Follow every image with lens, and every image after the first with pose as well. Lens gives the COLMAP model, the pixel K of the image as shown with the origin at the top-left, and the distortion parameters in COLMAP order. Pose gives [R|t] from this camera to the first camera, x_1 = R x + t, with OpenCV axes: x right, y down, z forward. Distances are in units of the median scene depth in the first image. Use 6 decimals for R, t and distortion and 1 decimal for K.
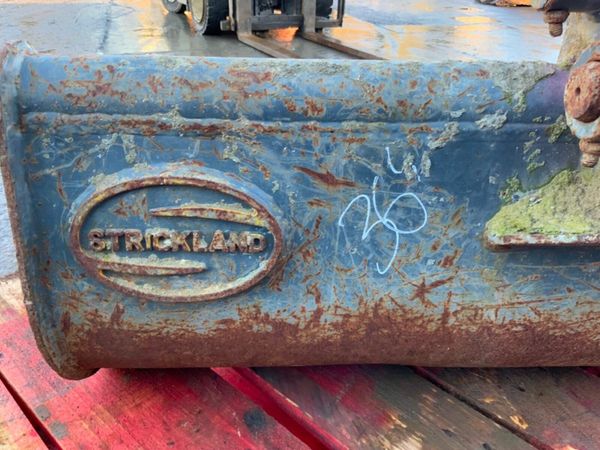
lens RADIAL K [[494.0, 0, 300.0], [0, 494.0, 225.0], [0, 0, 1]] dist [0.113870, -0.198730]
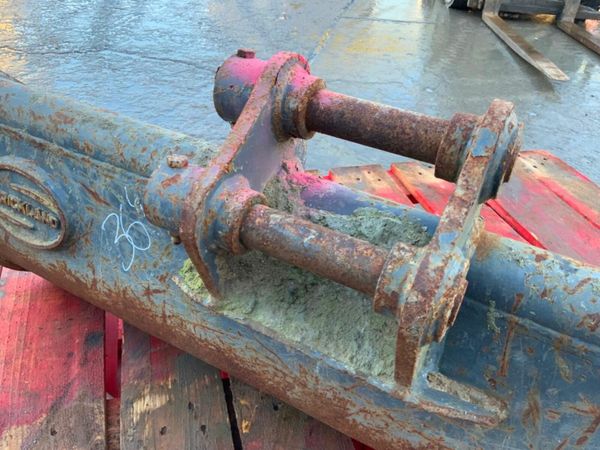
lens RADIAL K [[494.0, 0, 300.0], [0, 494.0, 225.0], [0, 0, 1]] dist [0.113870, -0.198730]
pose [[0.858324, 0.309902, -0.408950, 1.194269], [-0.280093, 0.950768, 0.132618, -0.372958], [0.429916, 0.000715, 0.902869, -0.080346]]
